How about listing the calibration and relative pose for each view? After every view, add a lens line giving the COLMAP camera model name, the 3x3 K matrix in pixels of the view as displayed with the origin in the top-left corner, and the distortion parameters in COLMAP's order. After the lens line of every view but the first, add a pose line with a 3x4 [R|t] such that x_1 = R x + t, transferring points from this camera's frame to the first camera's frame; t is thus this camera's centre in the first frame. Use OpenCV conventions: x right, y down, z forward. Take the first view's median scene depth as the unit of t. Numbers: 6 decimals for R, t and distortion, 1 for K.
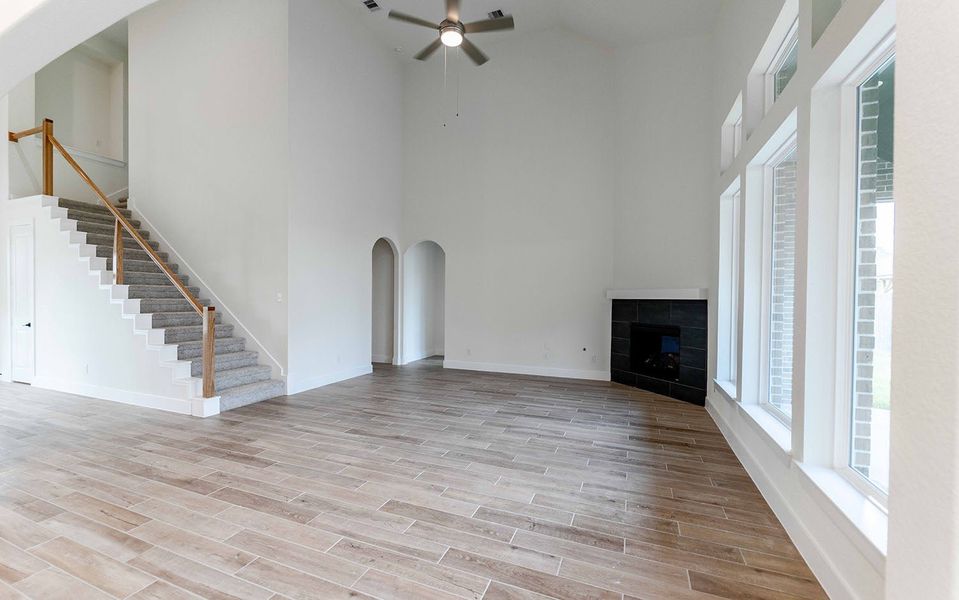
lens RADIAL K [[392.1, 0, 477.7], [0, 392.1, 299.2], [0, 0, 1]] dist [0.001821, -0.001537]
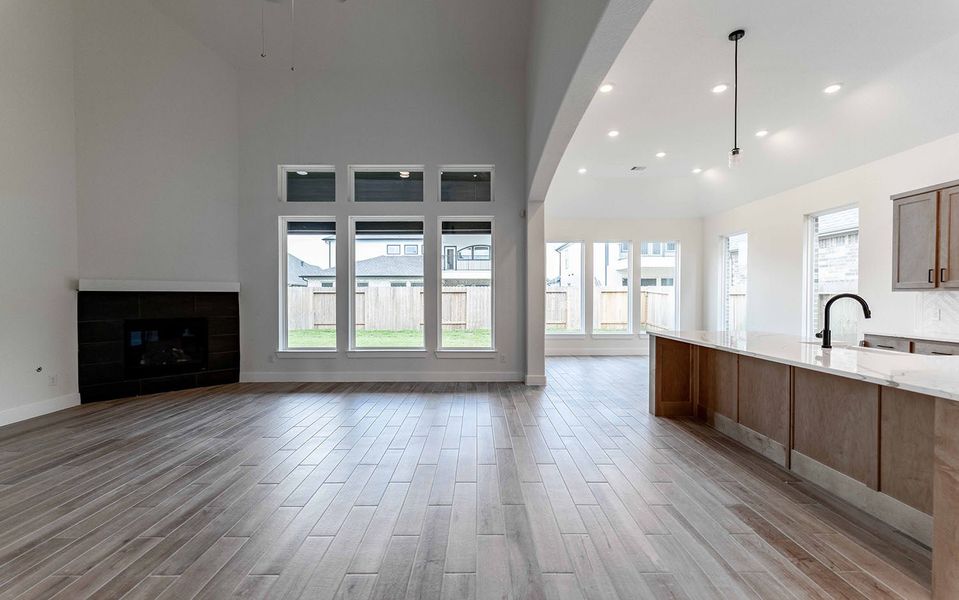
lens RADIAL K [[392.1, 0, 480.3], [0, 392.1, 302.1], [0, 0, 1]] dist [0.001821, -0.001537]
pose [[-0.382026, -0.018383, 0.923969, -0.808328], [0.002604, 0.999777, 0.020968, 0.008753], [-0.924148, 0.010416, -0.381893, 0.786067]]
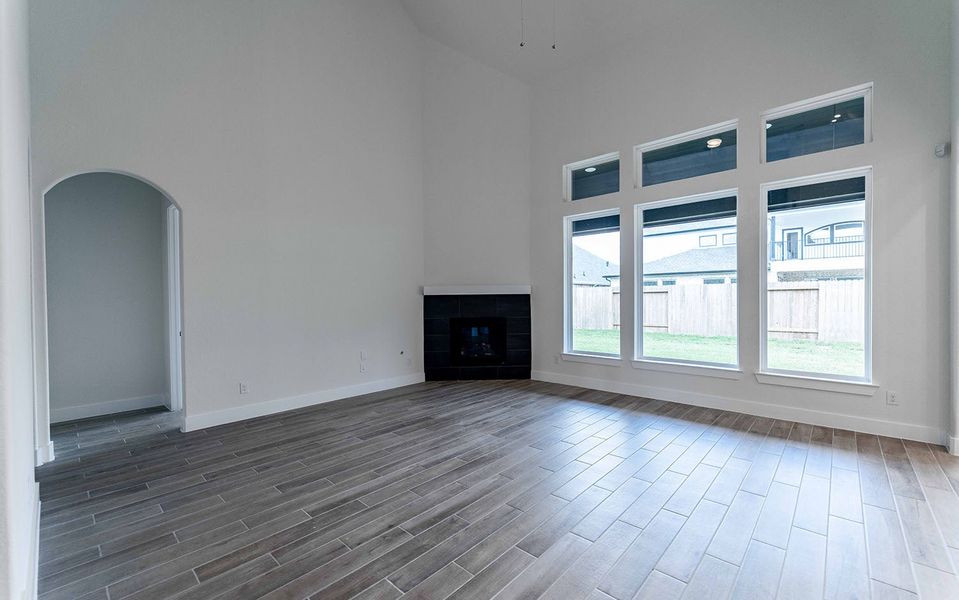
lens RADIAL K [[392.1, 0, 477.2], [0, 392.1, 302.9], [0, 0, 1]] dist [0.001821, -0.001537]
pose [[0.355192, -0.022036, 0.934534, -0.667341], [0.016148, 0.999718, 0.017436, 0.004939], [-0.934654, 0.008897, 0.355447, 0.718870]]
